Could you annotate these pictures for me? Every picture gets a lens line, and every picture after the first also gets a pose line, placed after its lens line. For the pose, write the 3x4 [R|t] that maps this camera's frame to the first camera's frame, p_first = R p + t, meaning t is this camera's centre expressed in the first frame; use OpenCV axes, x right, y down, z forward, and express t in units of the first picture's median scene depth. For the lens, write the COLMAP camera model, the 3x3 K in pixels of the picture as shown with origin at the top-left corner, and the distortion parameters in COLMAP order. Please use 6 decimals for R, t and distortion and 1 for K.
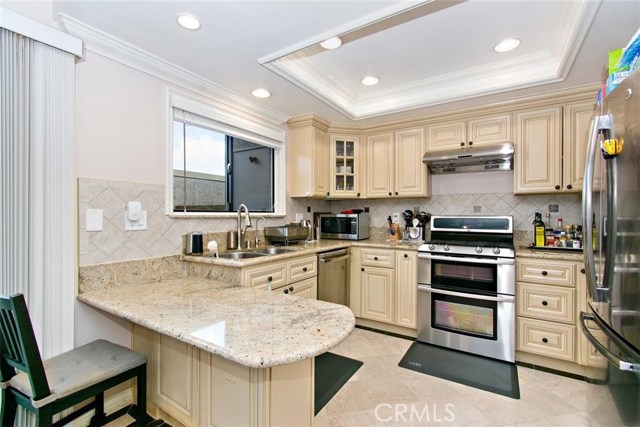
lens RADIAL K [[279.7, 0, 324.2], [0, 279.7, 209.8], [0, 0, 1]] dist [0.001085, -0.000049]
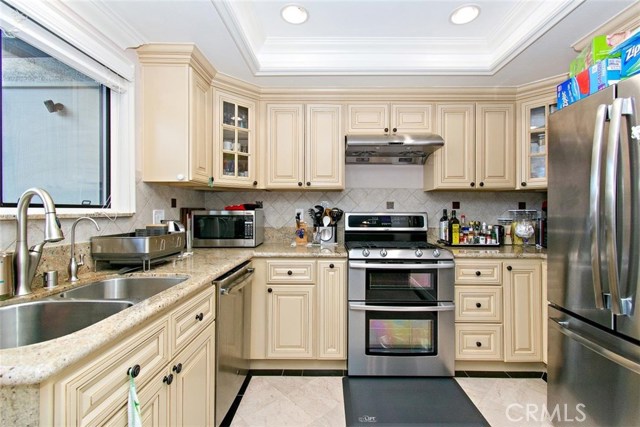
lens RADIAL K [[280.3, 0, 322.8], [0, 280.3, 207.9], [0, 0, 1]] dist [-0.000179, -0.000035]
pose [[0.855070, 0.004676, 0.518492, -0.119839], [-0.009864, 0.999925, 0.007249, 0.001882], [-0.518419, -0.011313, 0.855052, 0.356549]]
